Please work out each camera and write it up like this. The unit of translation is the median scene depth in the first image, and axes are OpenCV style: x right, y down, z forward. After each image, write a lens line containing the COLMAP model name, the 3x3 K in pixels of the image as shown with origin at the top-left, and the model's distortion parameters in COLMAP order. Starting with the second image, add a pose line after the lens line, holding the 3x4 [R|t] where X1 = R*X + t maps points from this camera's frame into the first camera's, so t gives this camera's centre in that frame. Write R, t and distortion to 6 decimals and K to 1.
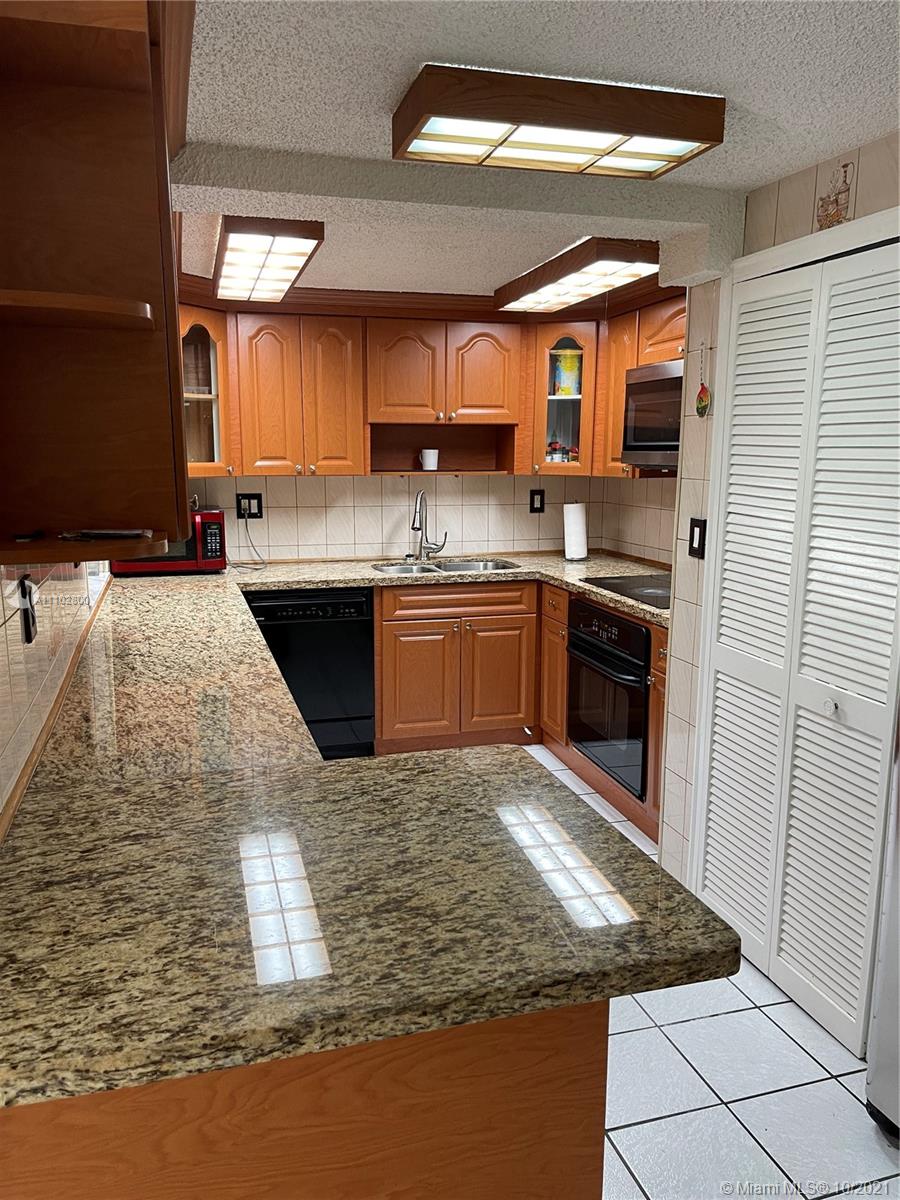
lens RADIAL K [[909.5, 0, 452.2], [0, 909.5, 601.4], [0, 0, 1]] dist [0.036279, -0.015994]
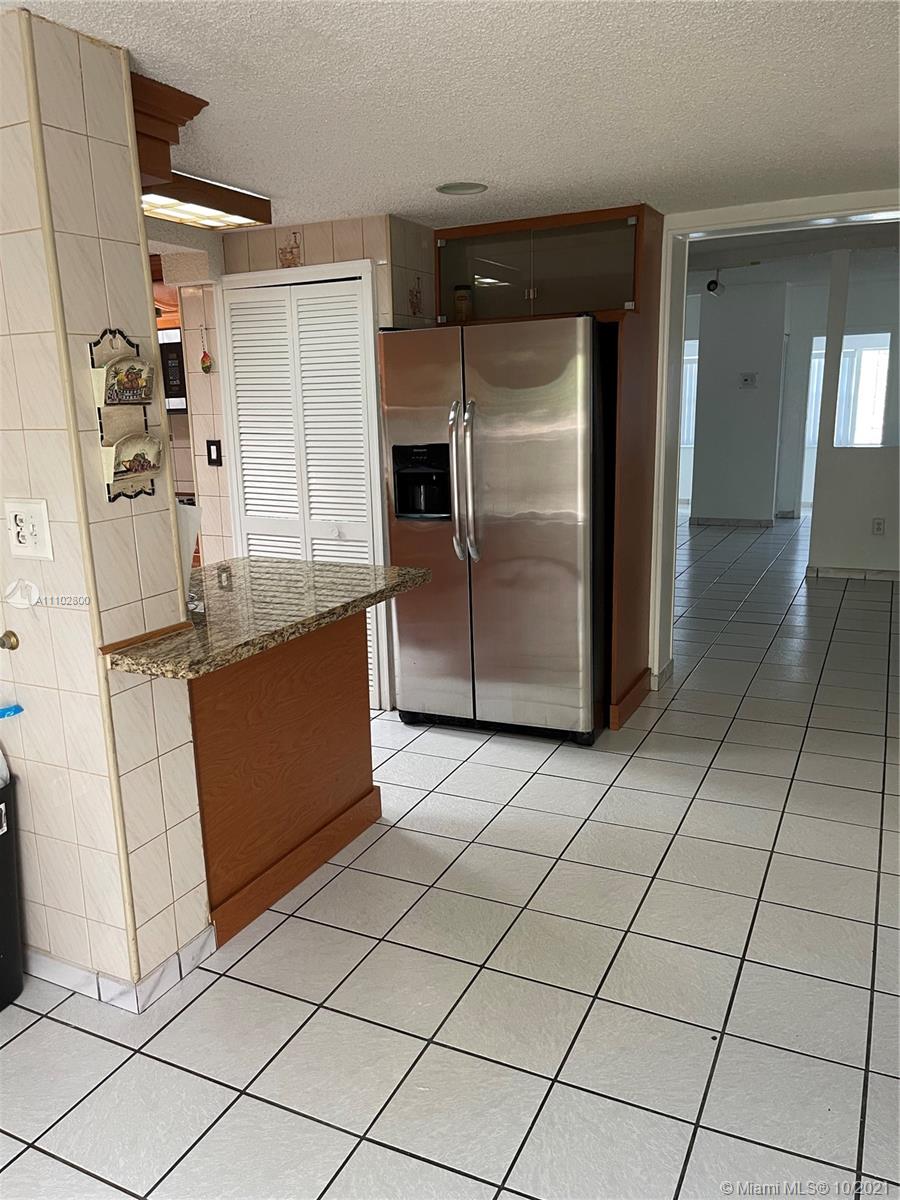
lens RADIAL K [[909.5, 0, 447.5], [0, 909.5, 602.0], [0, 0, 1]] dist [0.036279, -0.015994]
pose [[0.667526, -0.184096, 0.721469, -0.862680], [0.157462, 0.981941, 0.104871, 0.108182], [-0.727747, 0.043599, 0.684459, -0.458521]]
